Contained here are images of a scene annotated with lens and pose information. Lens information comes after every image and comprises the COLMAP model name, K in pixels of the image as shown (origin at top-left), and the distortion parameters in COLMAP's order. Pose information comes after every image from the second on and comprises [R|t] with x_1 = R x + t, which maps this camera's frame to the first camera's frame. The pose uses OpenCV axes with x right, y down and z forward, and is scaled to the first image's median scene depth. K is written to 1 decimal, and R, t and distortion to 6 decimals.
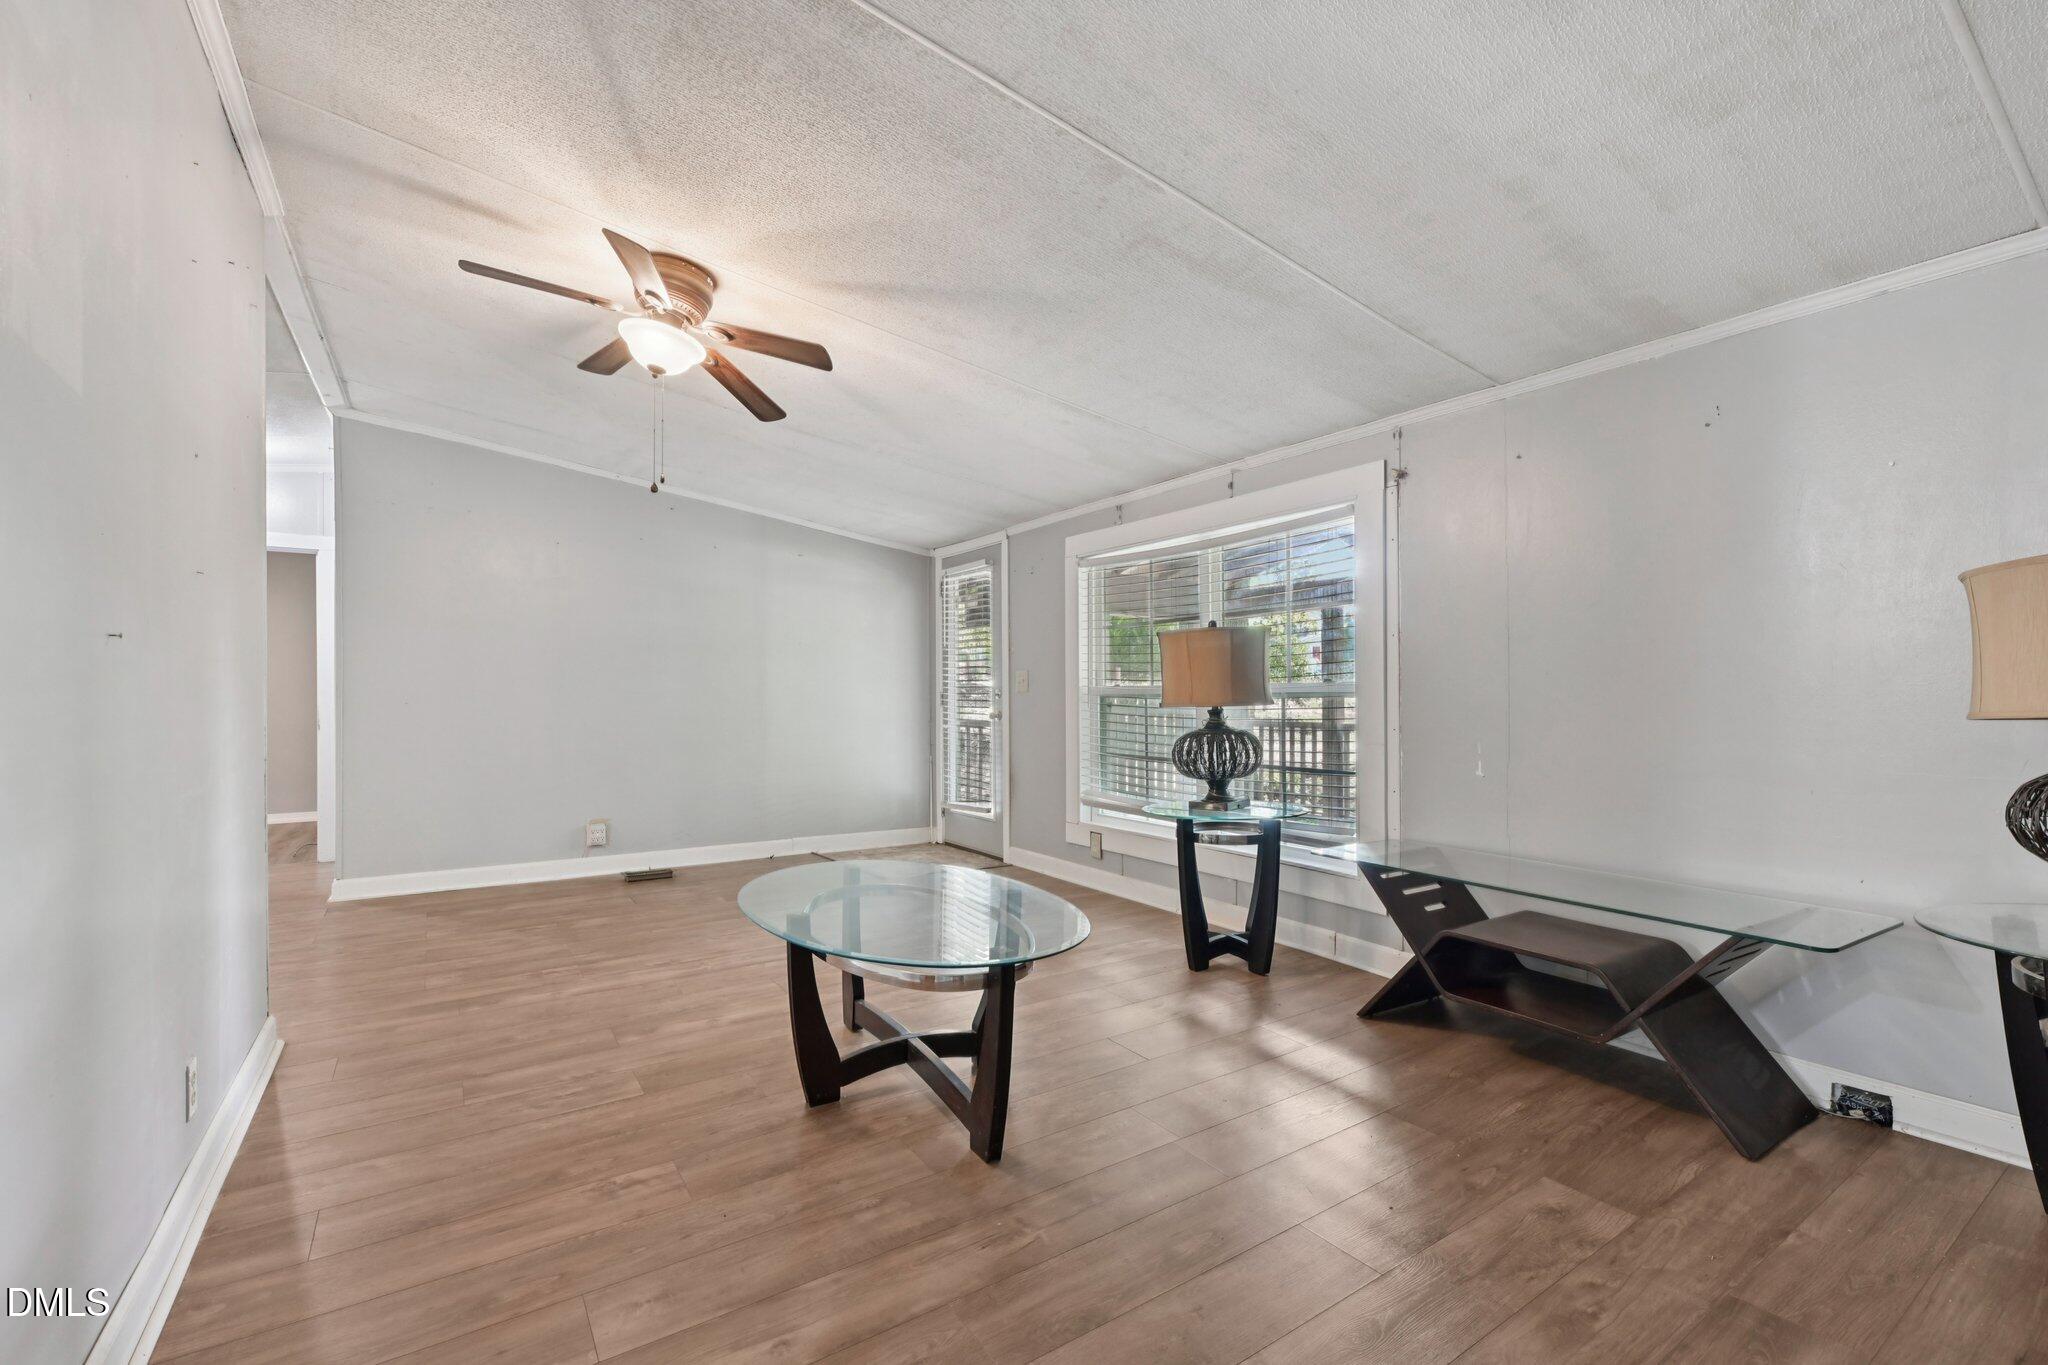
lens RADIAL K [[870.3, 0, 1021.6], [0, 870.3, 696.4], [0, 0, 1]] dist [0.001400, 0.000220]
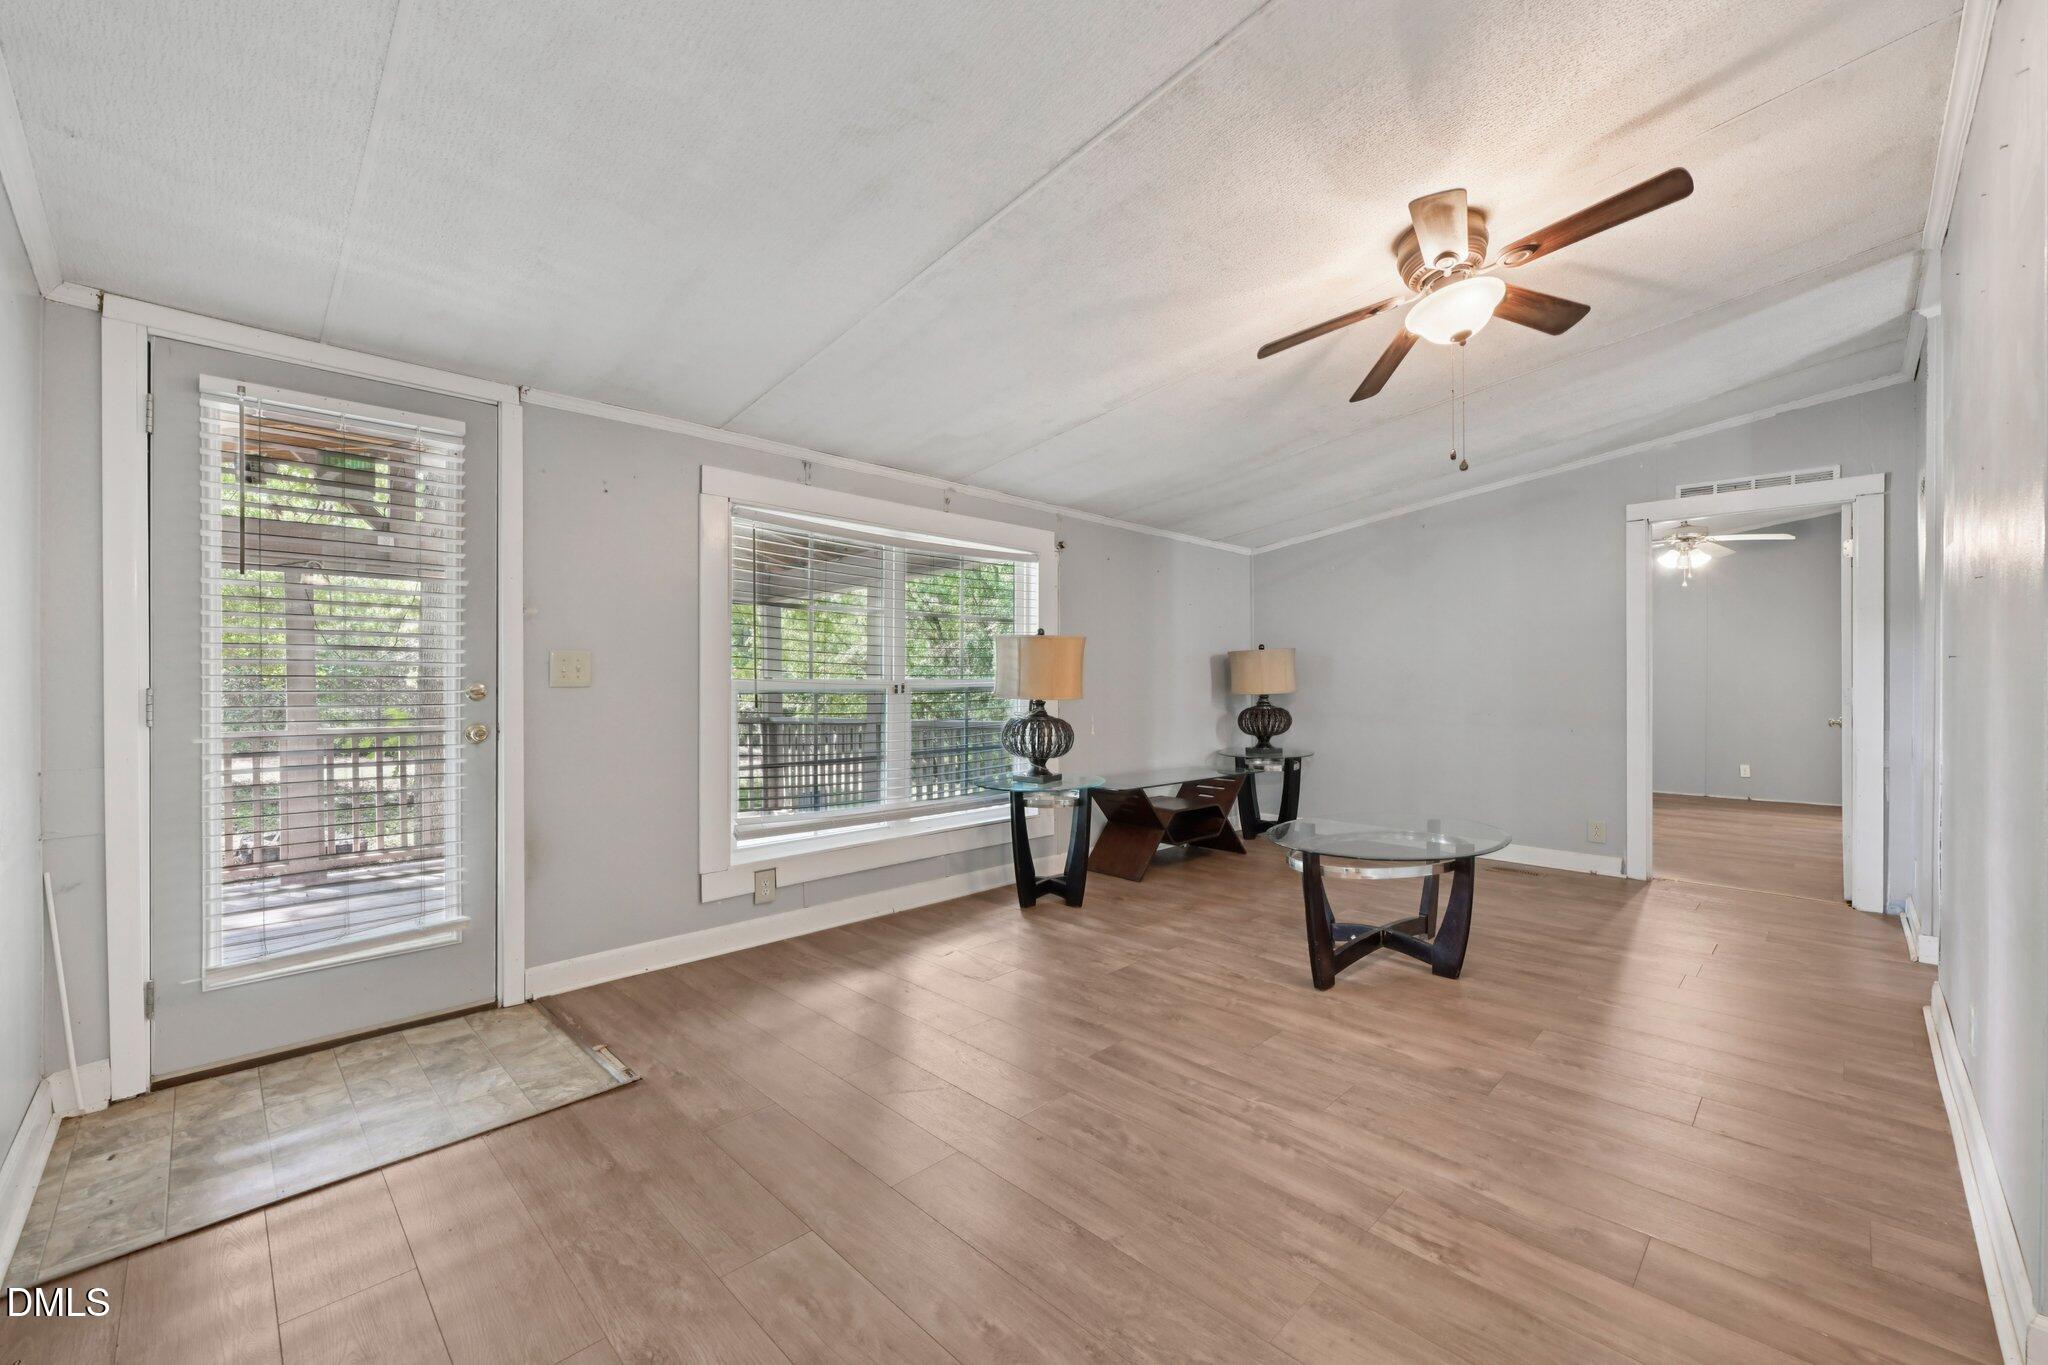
lens RADIAL K [[812.9, 0, 1025.8], [0, 812.9, 689.7], [0, 0, 1]] dist [-0.001447, 0.000028]
pose [[-0.188823, -0.002939, 0.982007, -0.901452], [0.004108, 0.999984, 0.003783, -0.005792], [-0.982002, 0.004749, -0.188808, 1.239325]]
